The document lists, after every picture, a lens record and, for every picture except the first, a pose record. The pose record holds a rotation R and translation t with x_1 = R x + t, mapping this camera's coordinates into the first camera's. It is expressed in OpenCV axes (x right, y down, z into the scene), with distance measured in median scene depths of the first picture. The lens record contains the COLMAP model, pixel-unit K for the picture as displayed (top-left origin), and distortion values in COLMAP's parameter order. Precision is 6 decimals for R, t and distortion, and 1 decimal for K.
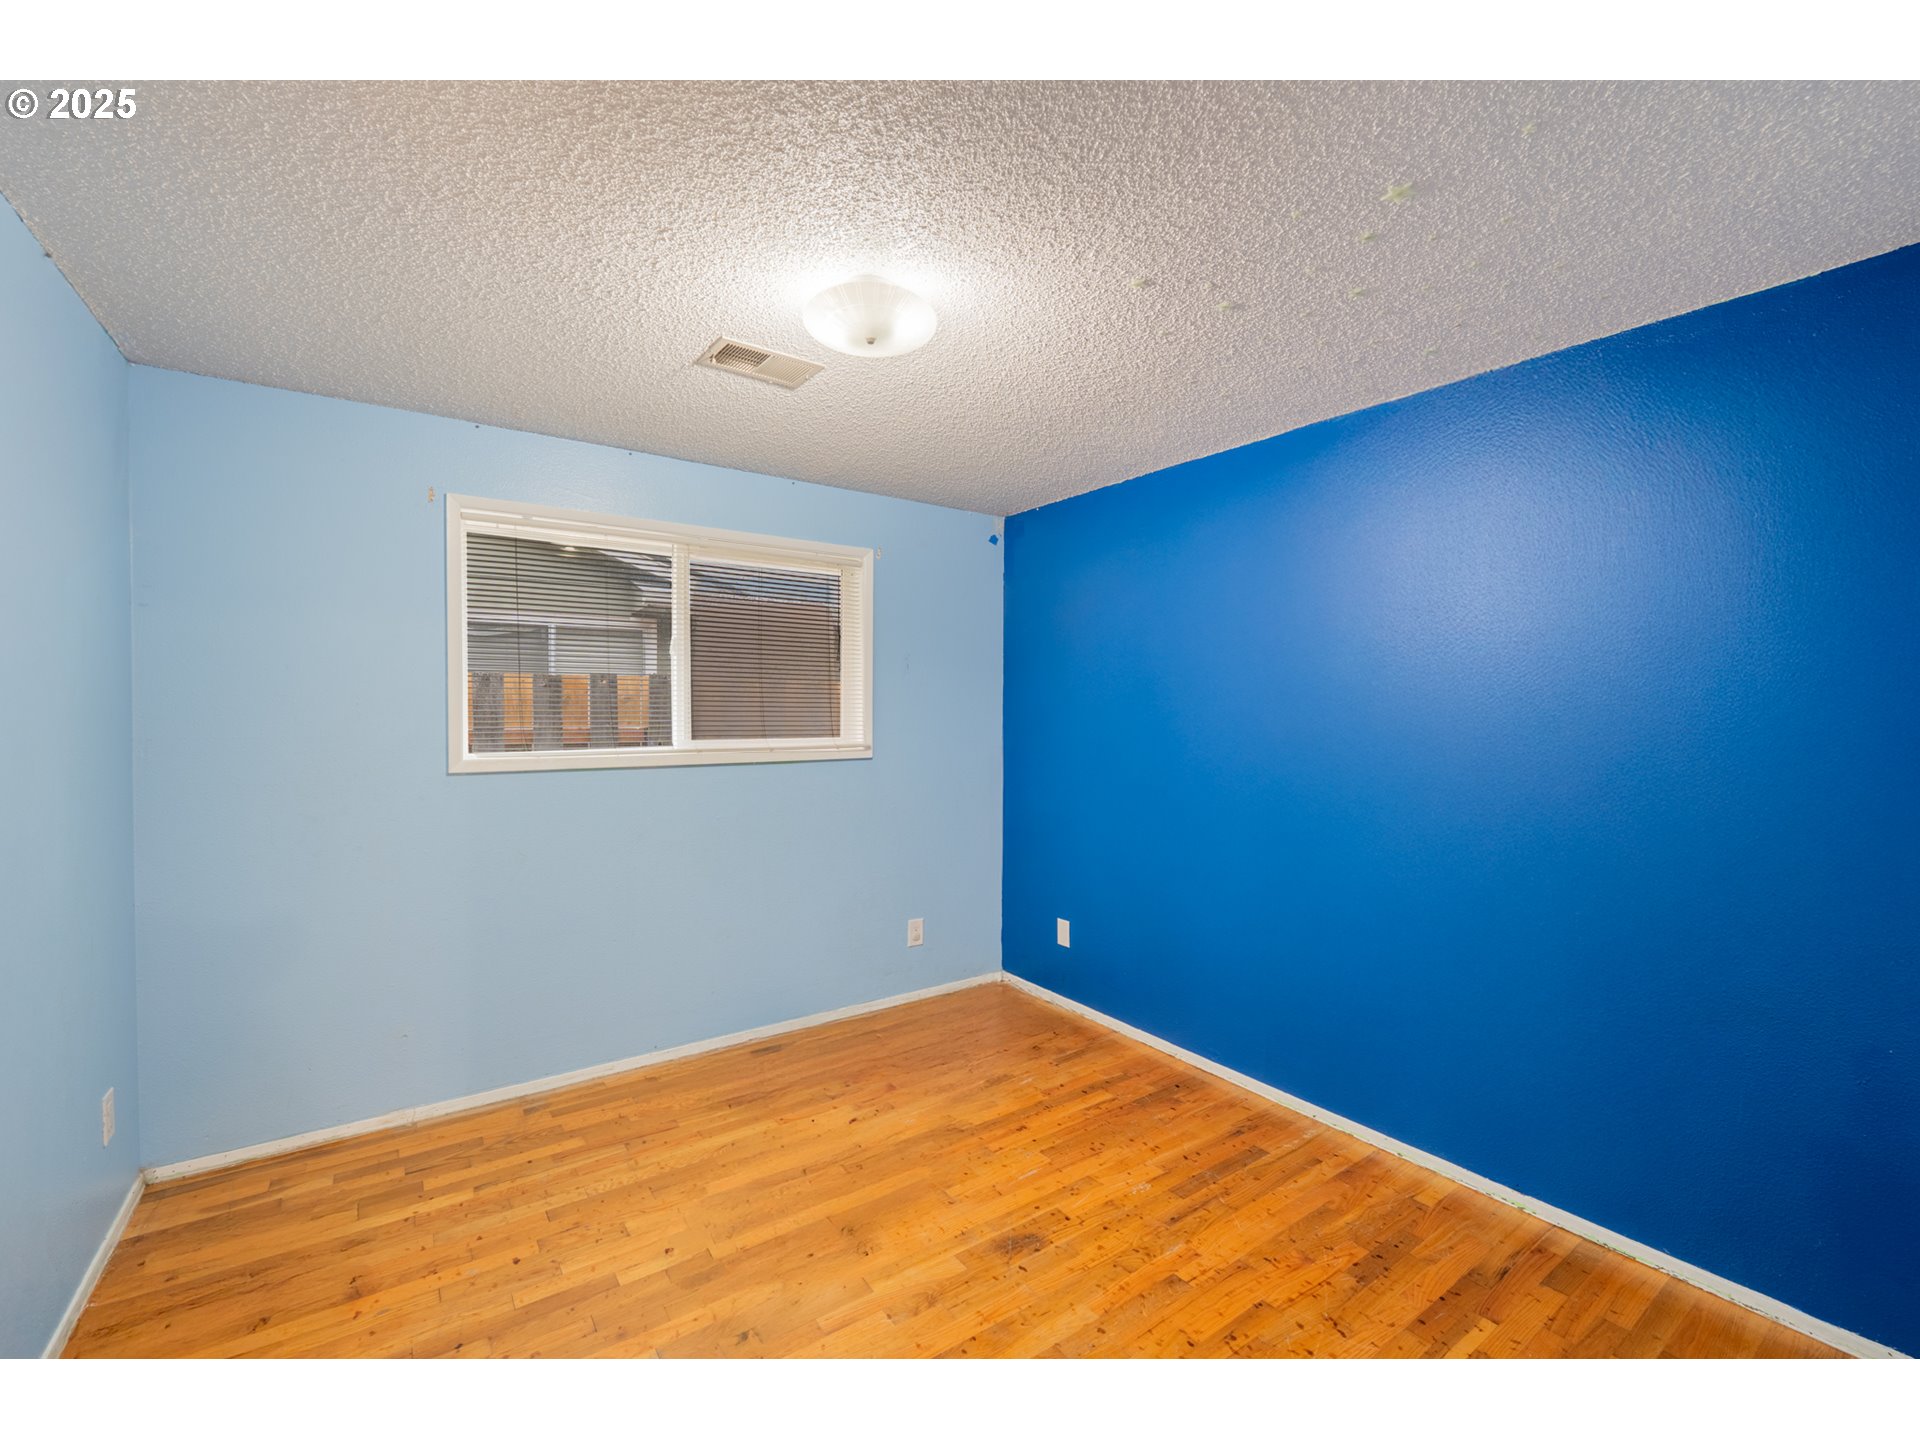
lens RADIAL K [[807.7, 0, 948.7], [0, 807.7, 703.7], [0, 0, 1]] dist [-0.012727, -0.000389]
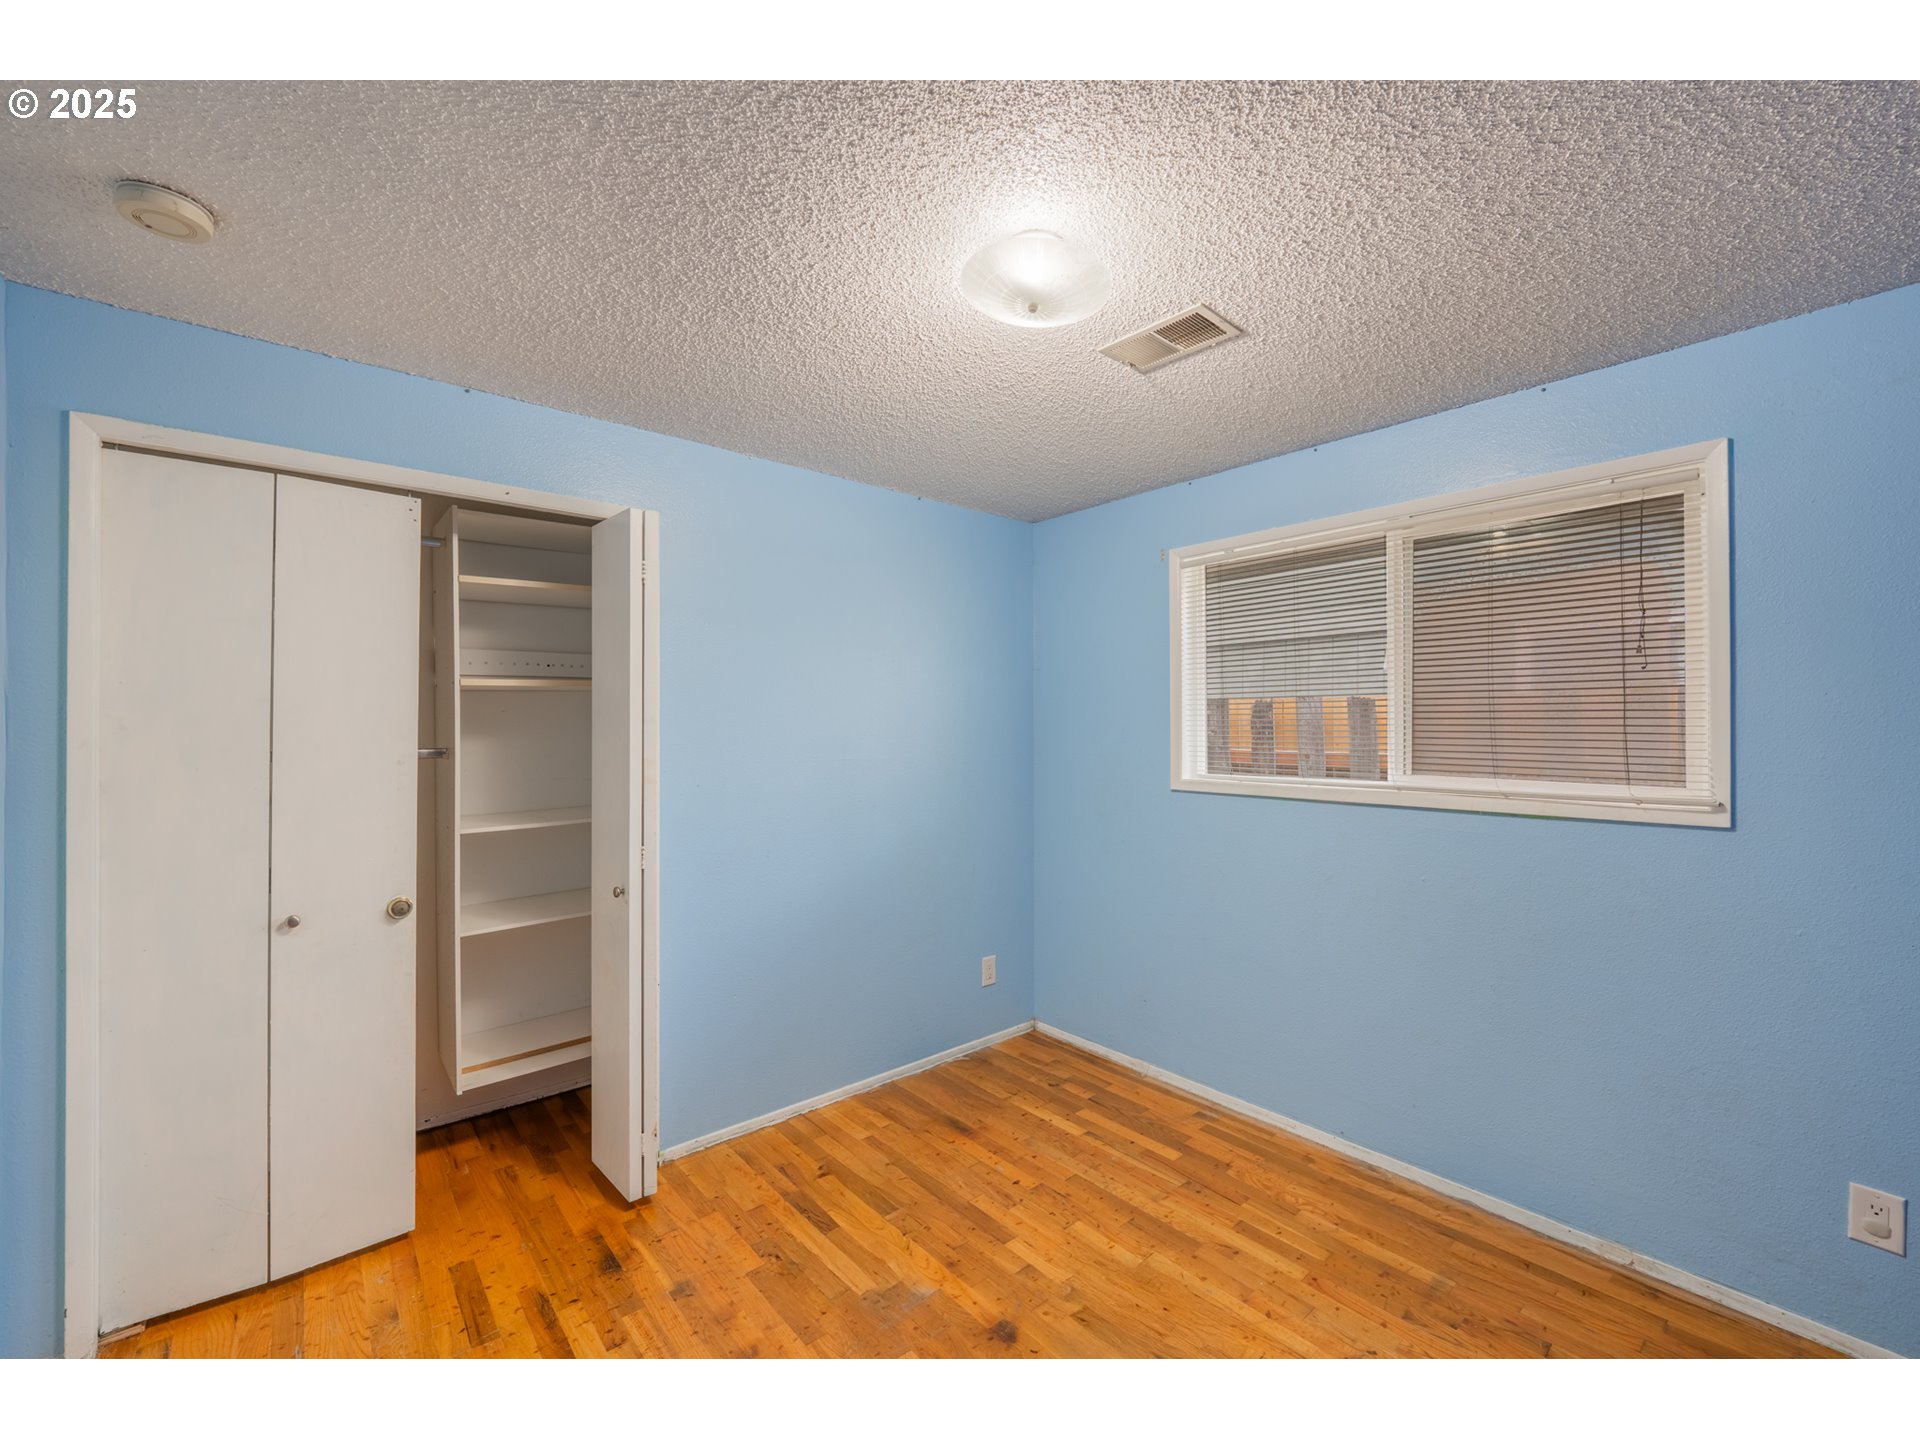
lens RADIAL K [[807.7, 0, 948.7], [0, 807.7, 703.7], [0, 0, 1]] dist [-0.012727, -0.000389]
pose [[0.073395, -0.031491, -0.996806, 0.565812], [0.006236, 0.999496, -0.031117, -0.002864], [0.997283, -0.003932, 0.073555, 0.641396]]
